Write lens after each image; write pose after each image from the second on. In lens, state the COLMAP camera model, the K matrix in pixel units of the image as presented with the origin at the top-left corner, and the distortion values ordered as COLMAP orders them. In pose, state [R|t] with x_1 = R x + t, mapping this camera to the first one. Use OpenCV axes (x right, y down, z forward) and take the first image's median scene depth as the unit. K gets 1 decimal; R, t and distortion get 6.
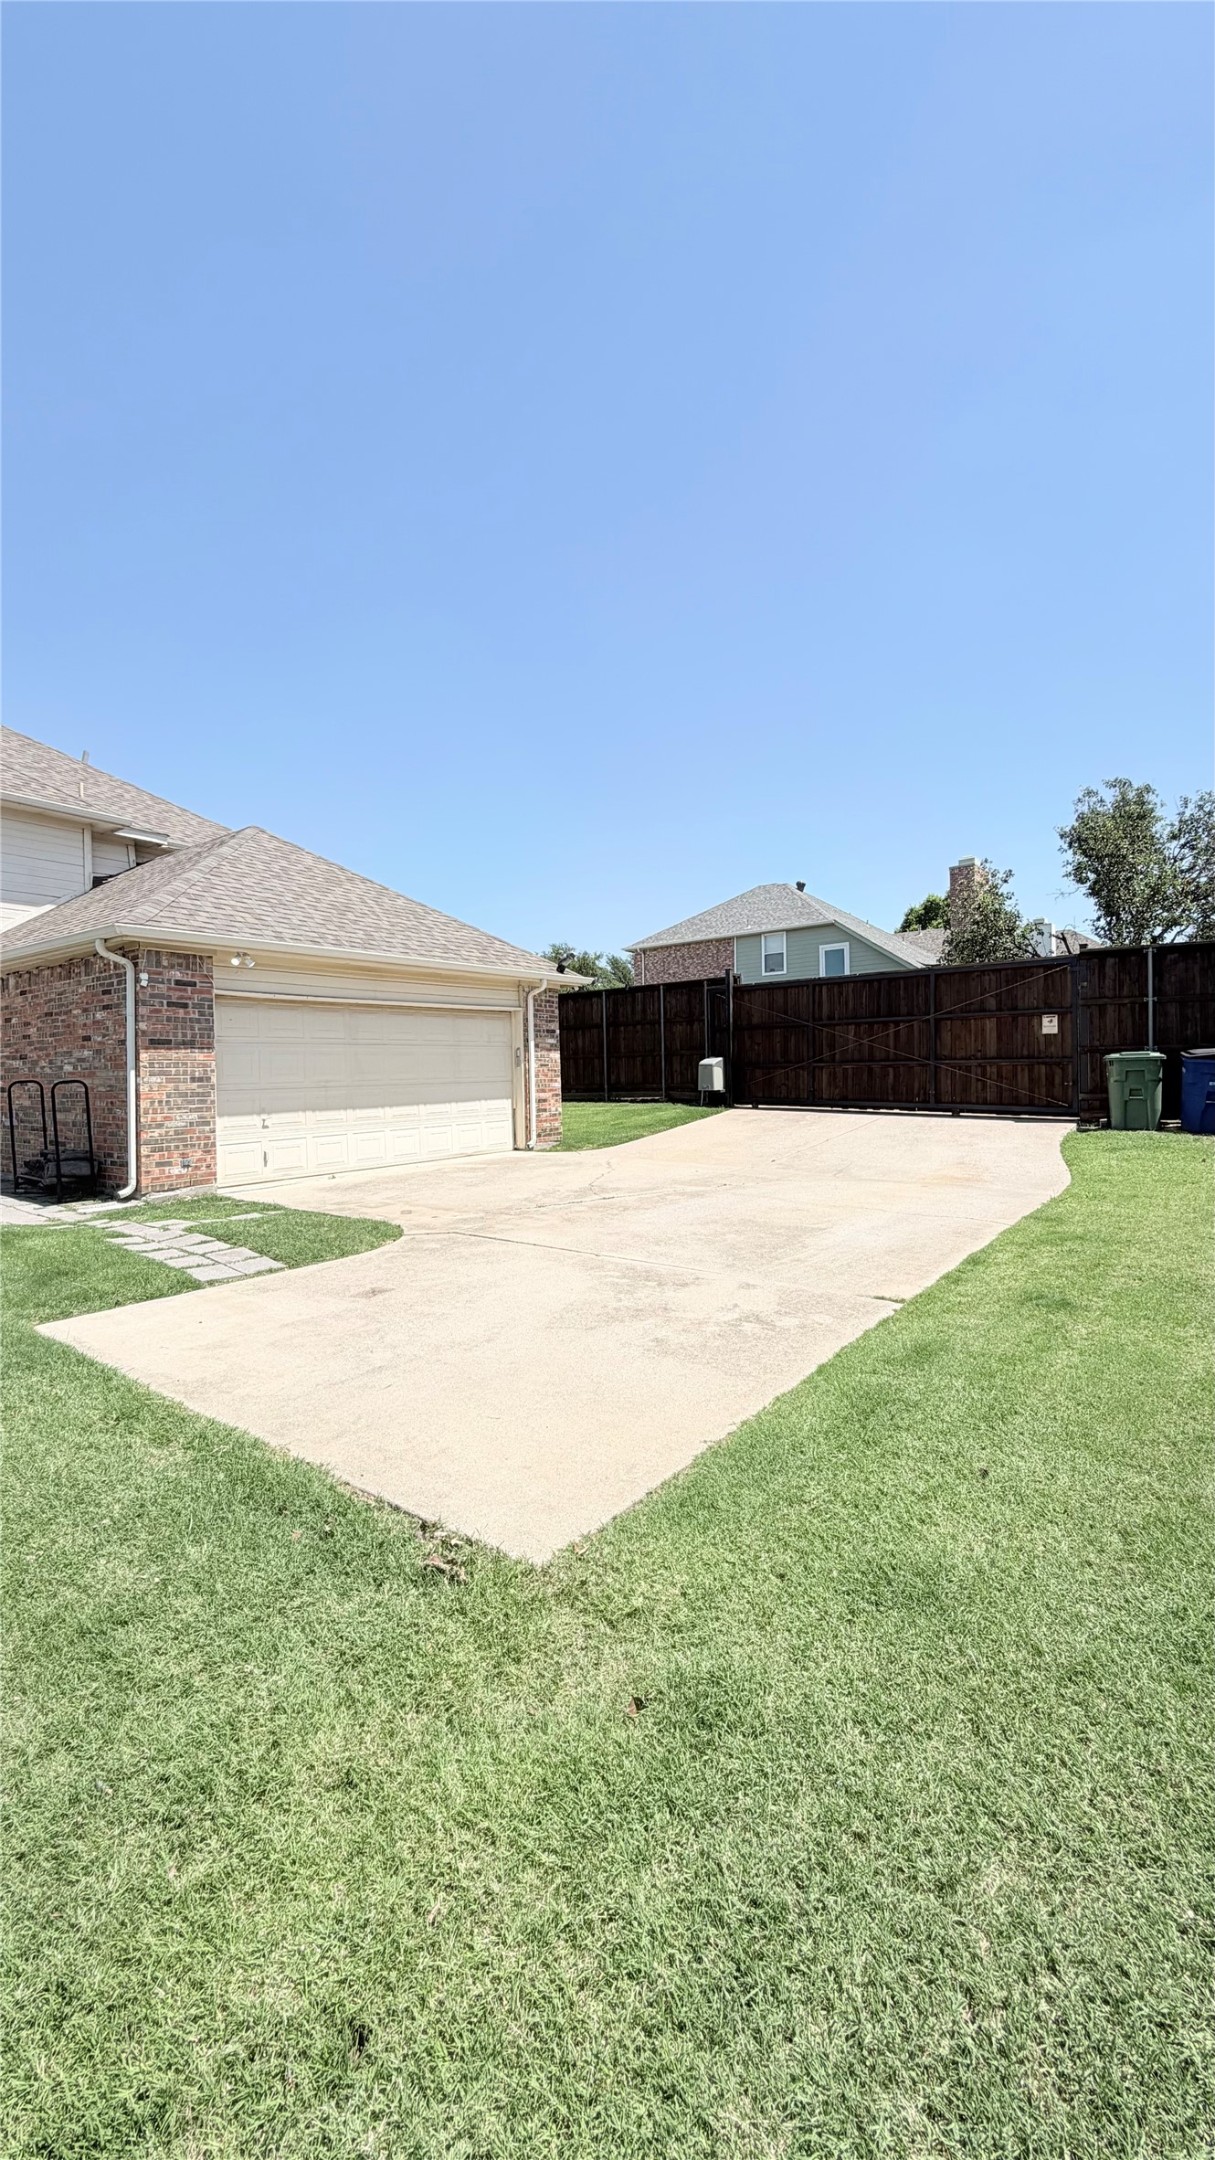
lens RADIAL K [[863.7, 0, 606.1], [0, 863.7, 1080.4], [0, 0, 1]] dist [-0.000503, 0.000312]
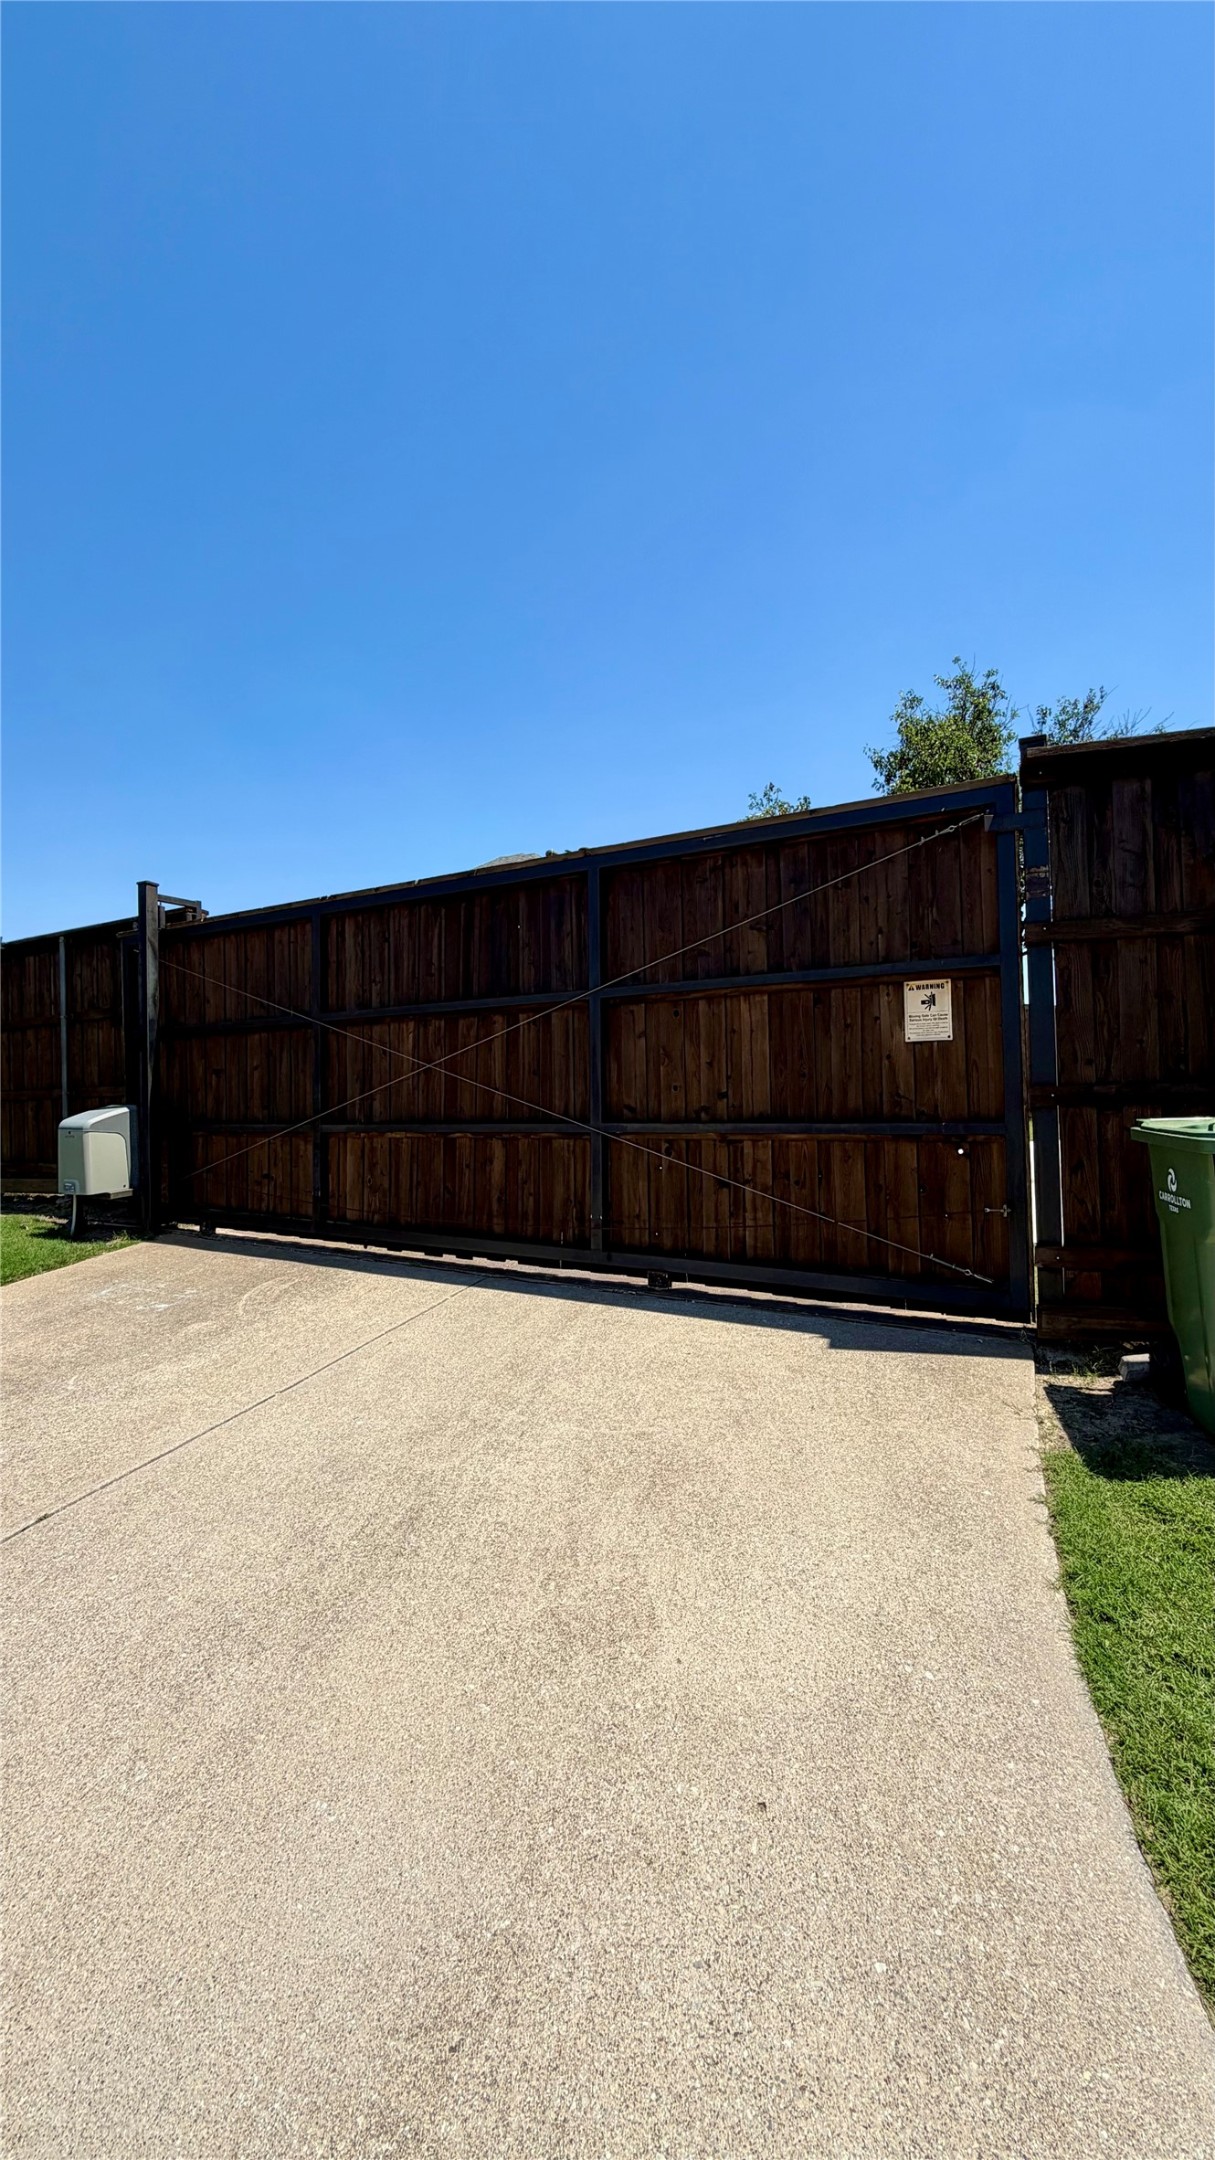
lens RADIAL K [[863.7, 0, 608.4], [0, 863.7, 1075.0], [0, 0, 1]] dist [-0.000503, 0.000312]
pose [[0.979311, -0.006115, 0.202269, 0.309533], [0.011902, 0.999554, -0.027405, -0.031776], [-0.202012, 0.029246, 0.978946, 0.658043]]
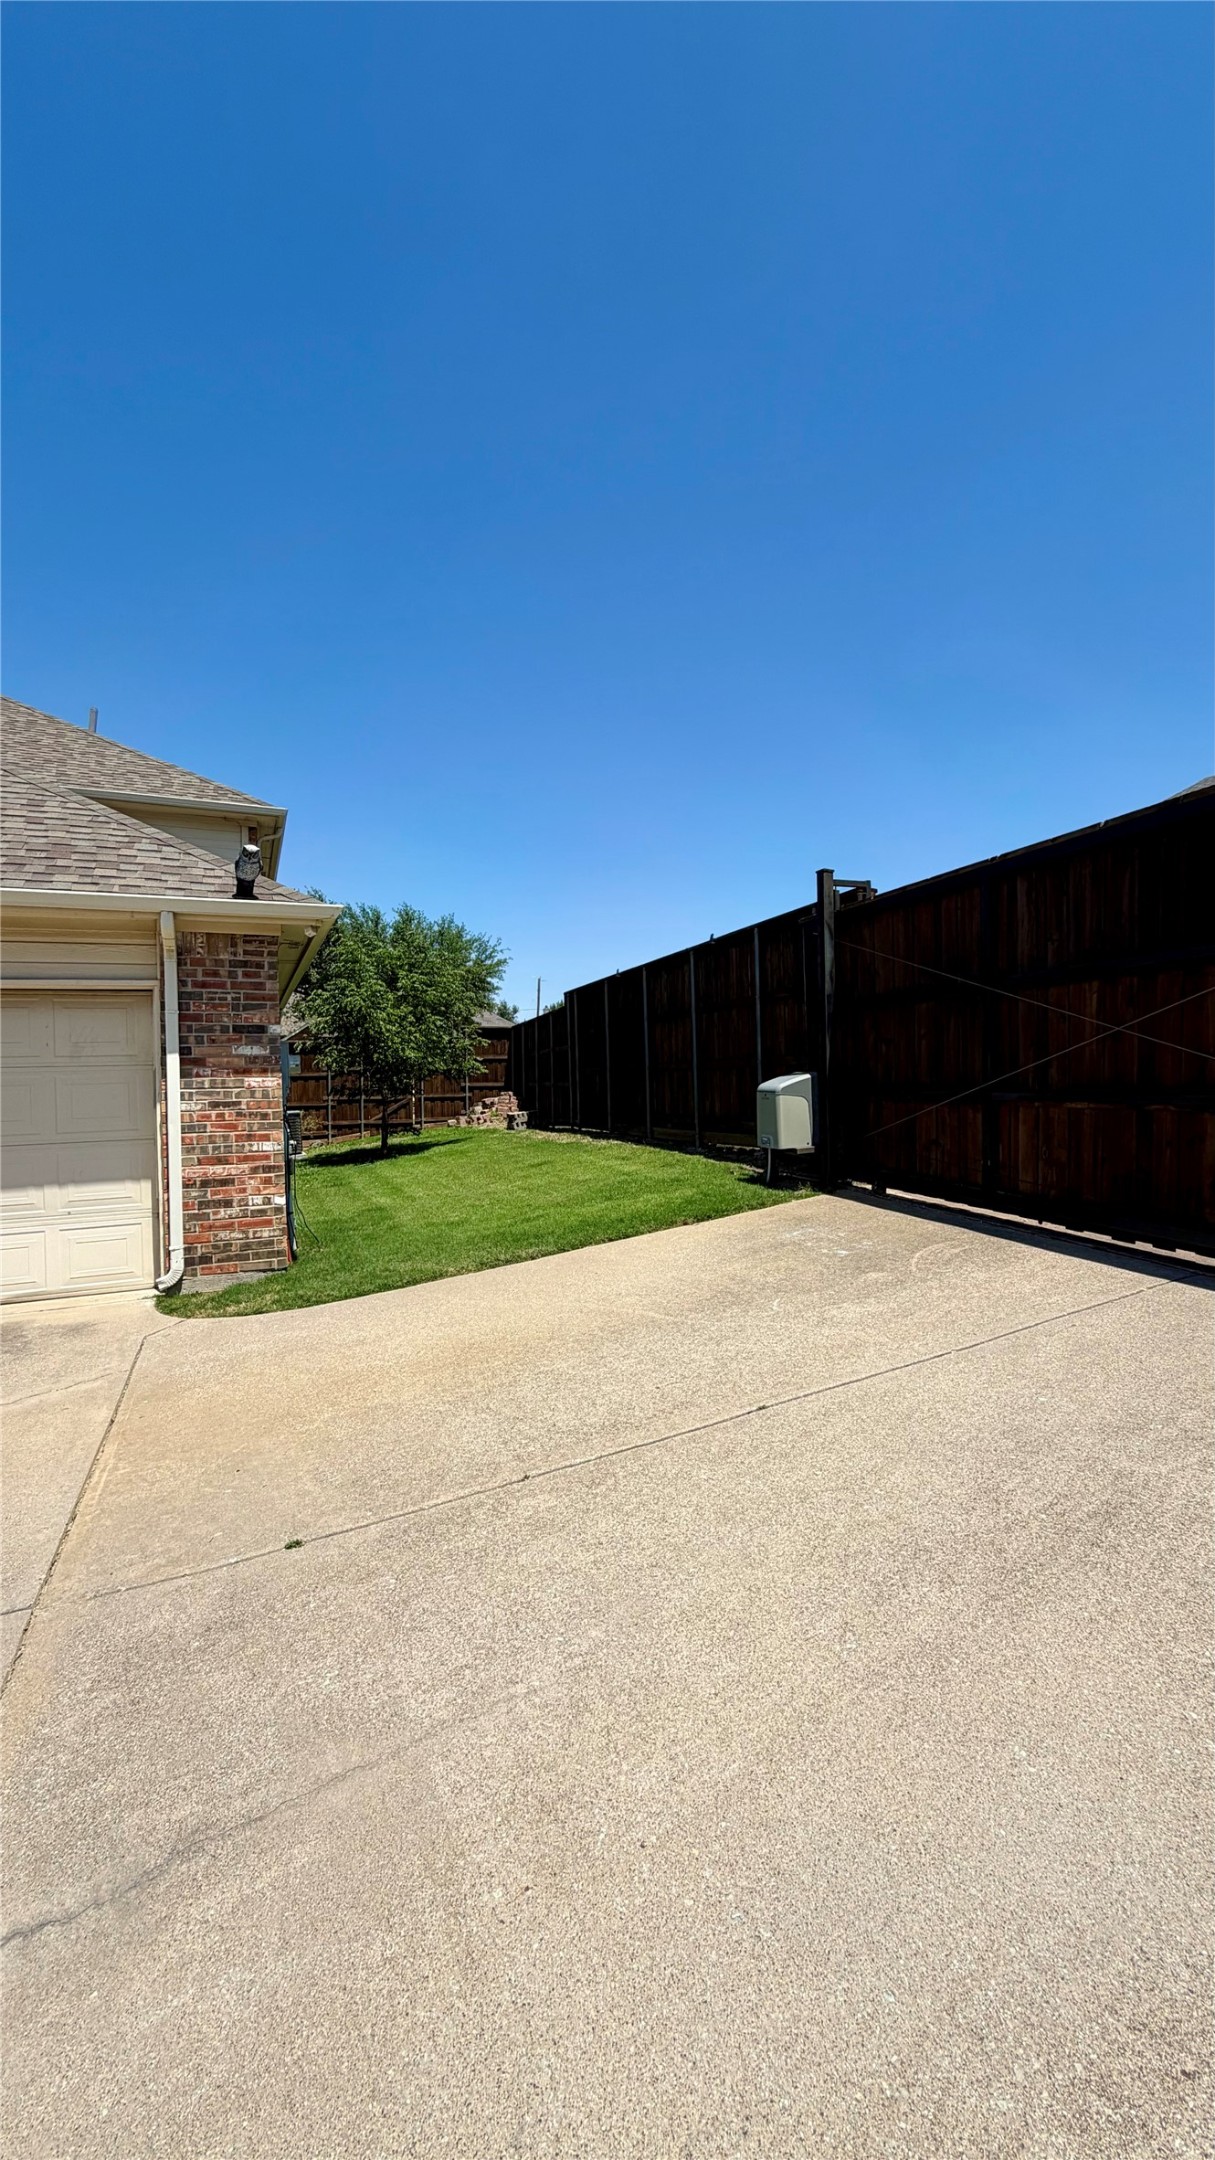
lens RADIAL K [[863.7, 0, 604.9], [0, 863.7, 1075.7], [0, 0, 1]] dist [-0.000503, 0.000312]
pose [[0.865605, -0.004035, -0.500711, 0.304445], [0.003961, 0.999991, -0.001210, -0.029097], [0.500712, -0.000936, 0.865613, 0.651887]]
